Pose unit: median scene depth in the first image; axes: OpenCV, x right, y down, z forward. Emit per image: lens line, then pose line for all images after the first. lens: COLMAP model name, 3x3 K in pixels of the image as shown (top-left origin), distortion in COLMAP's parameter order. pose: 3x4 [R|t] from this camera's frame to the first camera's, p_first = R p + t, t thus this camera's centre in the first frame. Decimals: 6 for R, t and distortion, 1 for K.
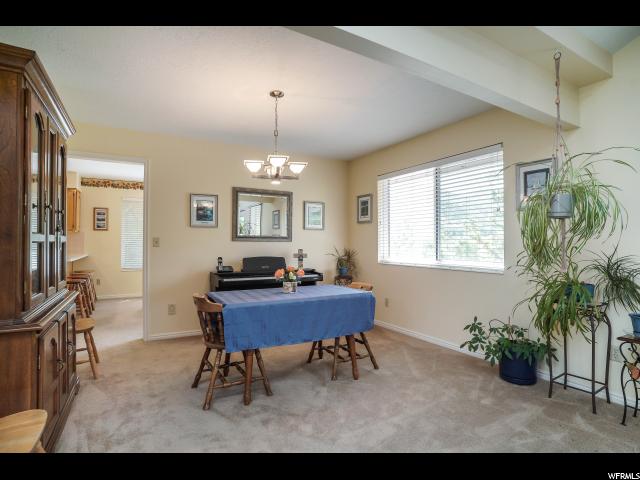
lens RADIAL K [[331.0, 0, 321.2], [0, 331.0, 239.0], [0, 0, 1]] dist [-0.000444, 0.000951]
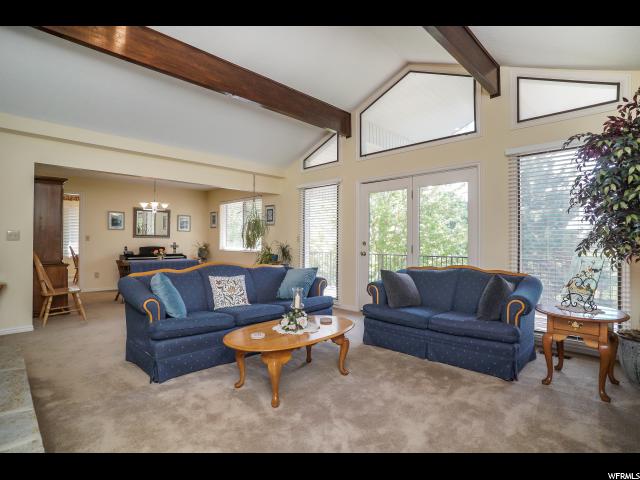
lens RADIAL K [[331.0, 0, 301.0], [0, 331.0, 232.2], [0, 0, 1]] dist [-0.000444, 0.000951]
pose [[0.977433, 0.010005, 0.211009, 0.226071], [-0.006809, 0.999851, -0.015864, -0.000536], [-0.211136, 0.014069, 0.977355, -0.886152]]
